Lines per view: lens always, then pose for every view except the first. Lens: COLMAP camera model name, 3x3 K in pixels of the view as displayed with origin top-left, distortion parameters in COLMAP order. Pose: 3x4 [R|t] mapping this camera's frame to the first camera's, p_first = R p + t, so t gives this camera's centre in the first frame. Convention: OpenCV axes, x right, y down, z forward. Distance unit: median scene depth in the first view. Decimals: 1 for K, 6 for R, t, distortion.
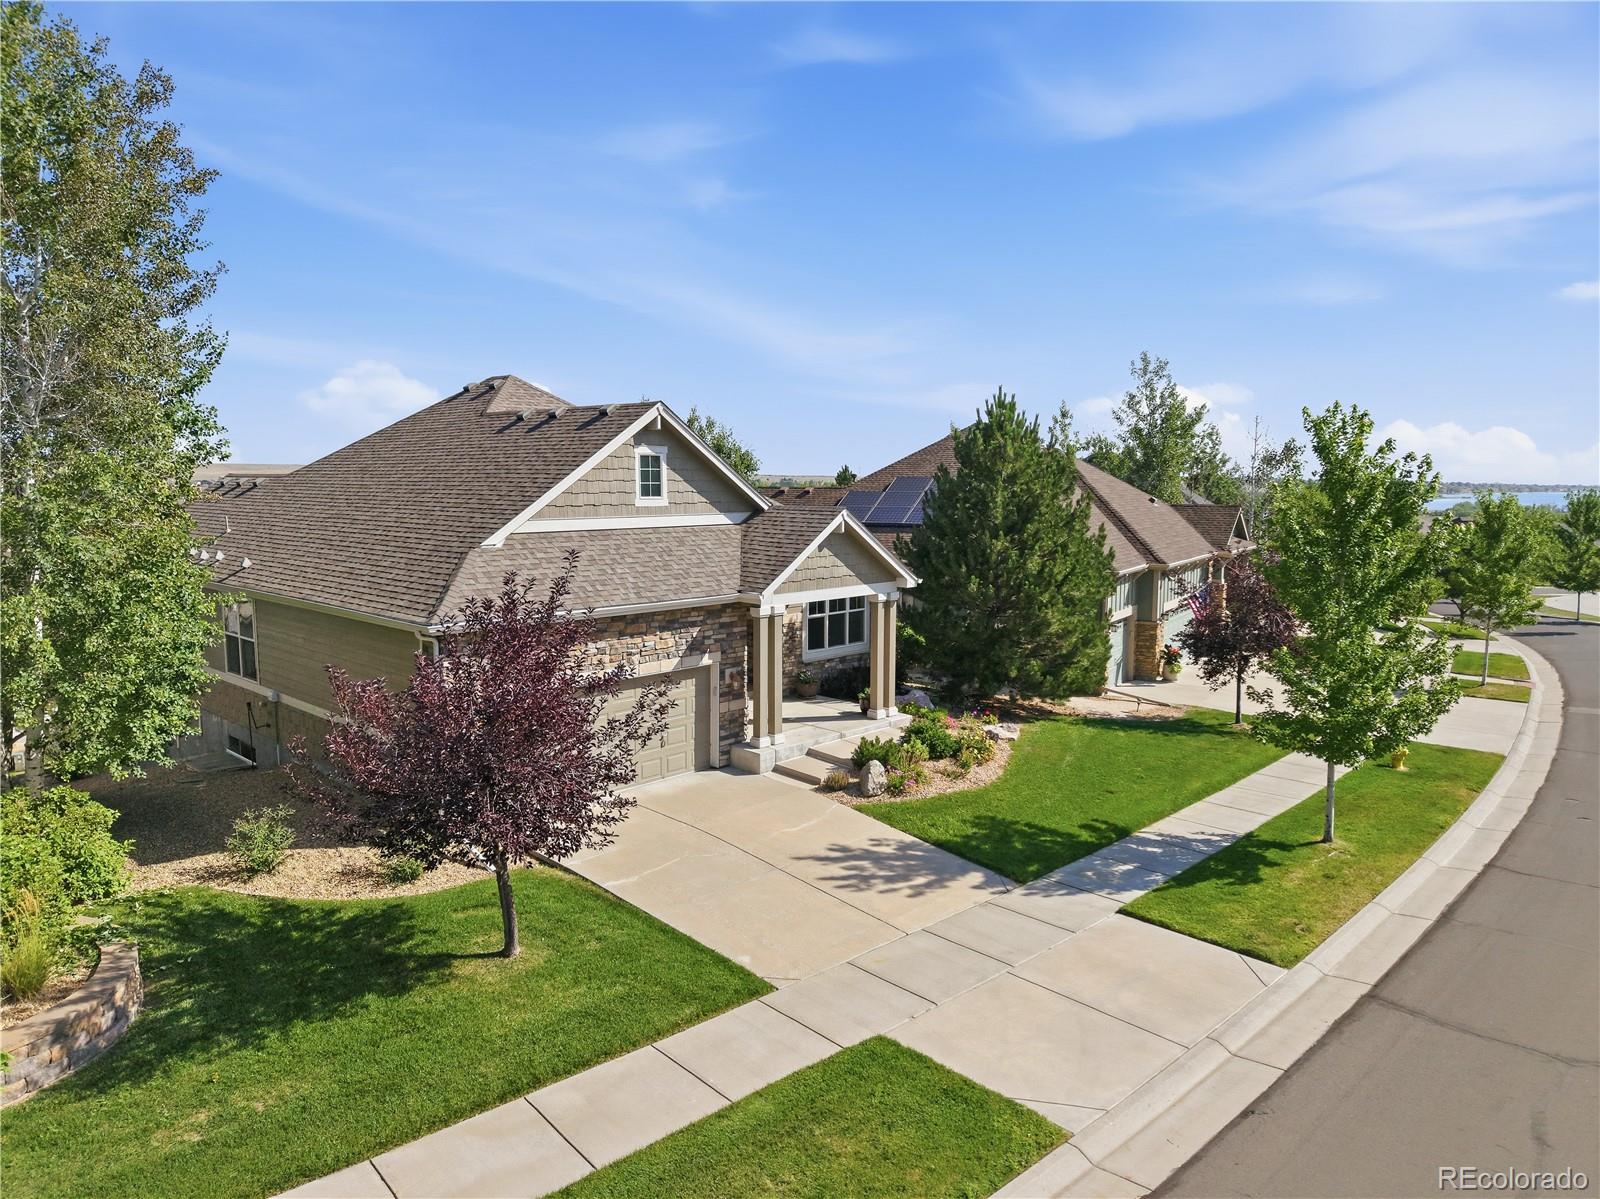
lens RADIAL K [[1051.7, 0, 801.7], [0, 1051.7, 611.0], [0, 0, 1]] dist [0.031690, -0.037983]
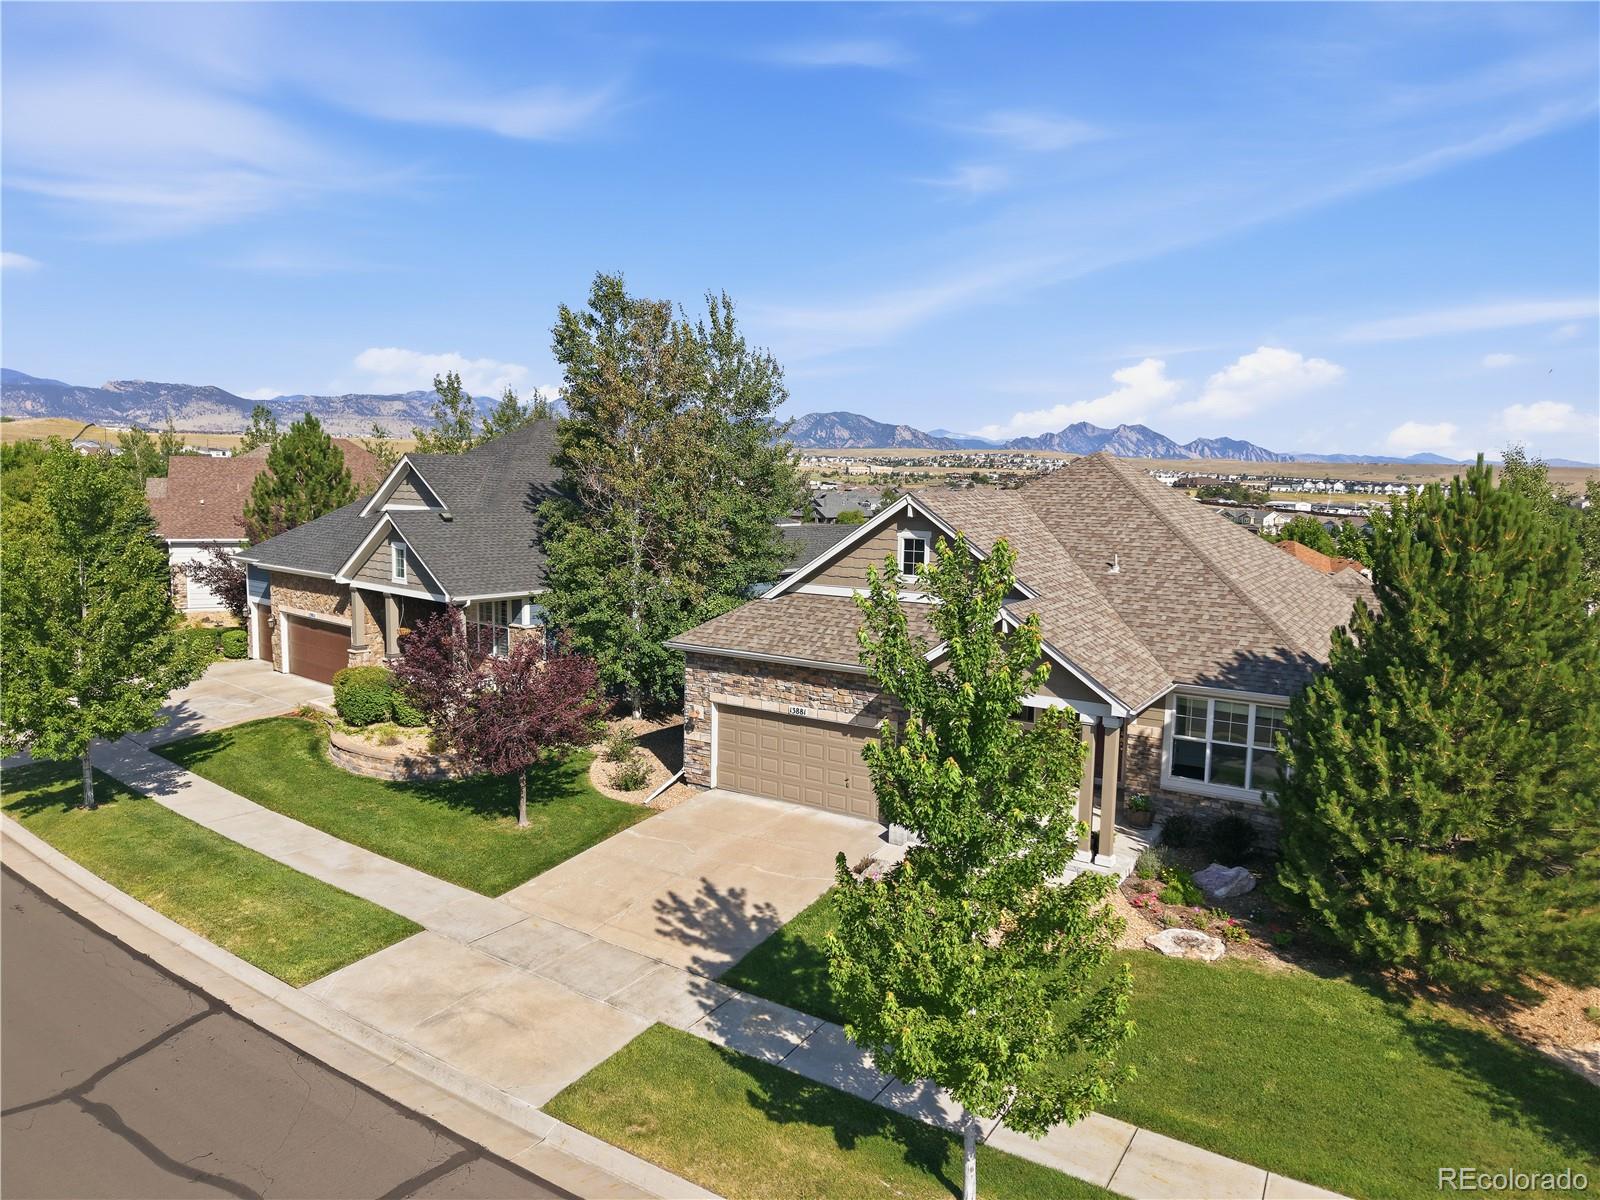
lens RADIAL K [[1047.1, 0, 800.0], [0, 1047.1, 600.0], [0, 0, 1]] dist [0.015675, -0.002012]
pose [[0.249276, 0.125530, -0.960262, 1.113731], [-0.152899, 0.984229, 0.088972, -0.201249], [0.956286, 0.124644, 0.264538, 0.727388]]
